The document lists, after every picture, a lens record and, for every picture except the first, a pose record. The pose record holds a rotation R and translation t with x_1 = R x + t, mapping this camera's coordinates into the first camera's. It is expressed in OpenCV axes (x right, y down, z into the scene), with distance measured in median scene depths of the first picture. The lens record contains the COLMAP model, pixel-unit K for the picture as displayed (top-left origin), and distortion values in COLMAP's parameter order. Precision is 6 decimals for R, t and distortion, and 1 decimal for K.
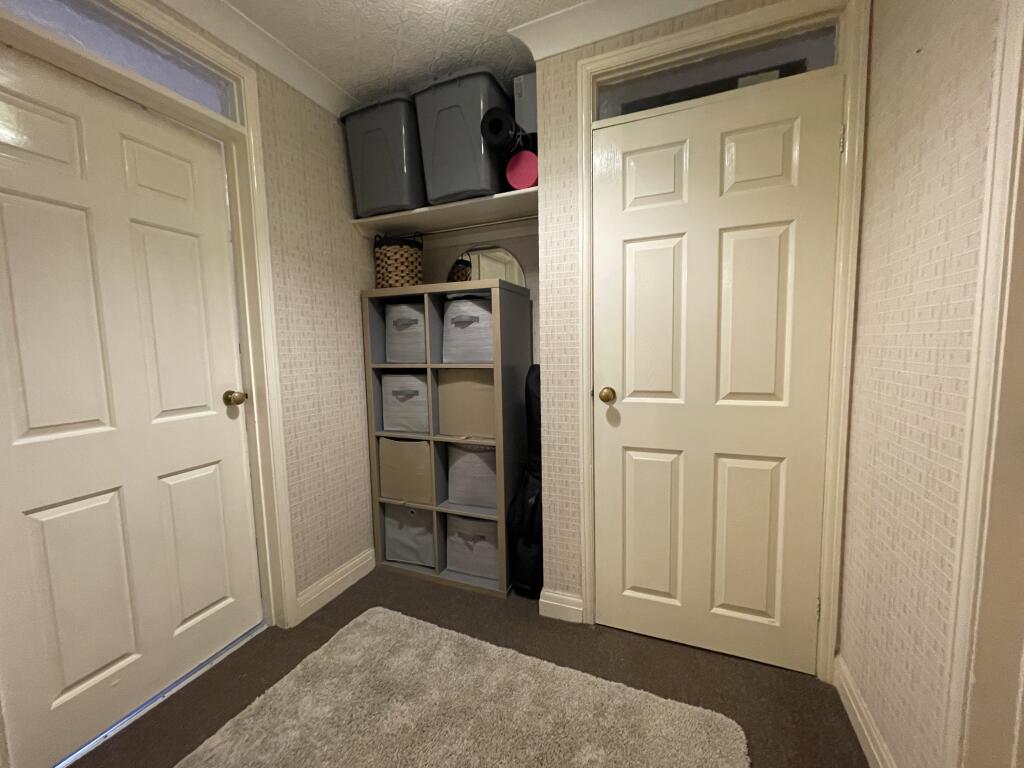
lens RADIAL K [[407.1, 0, 512.8], [0, 407.1, 392.9], [0, 0, 1]] dist [0.002131, 0.000216]
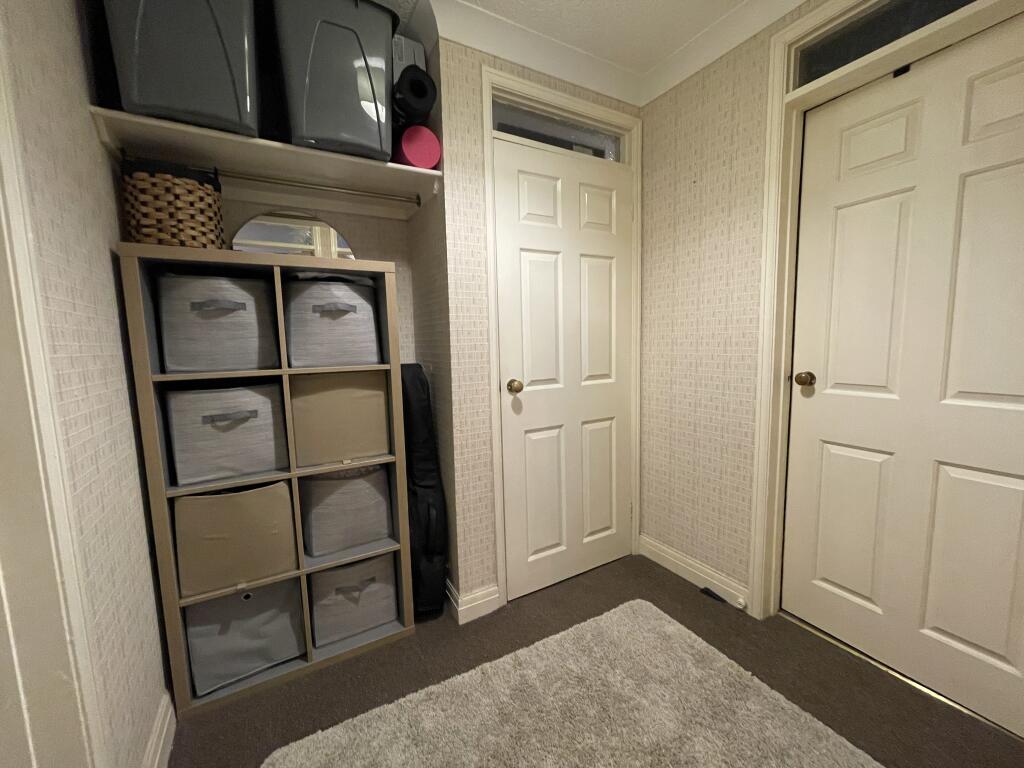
lens RADIAL K [[413.7, 0, 510.6], [0, 413.7, 387.0], [0, 0, 1]] dist [0.001435, -0.000001]
pose [[0.610856, -0.089254, 0.786695, -0.547072], [0.096143, 0.994635, 0.038193, -0.031489], [-0.785882, 0.052305, 0.616160, 0.271870]]
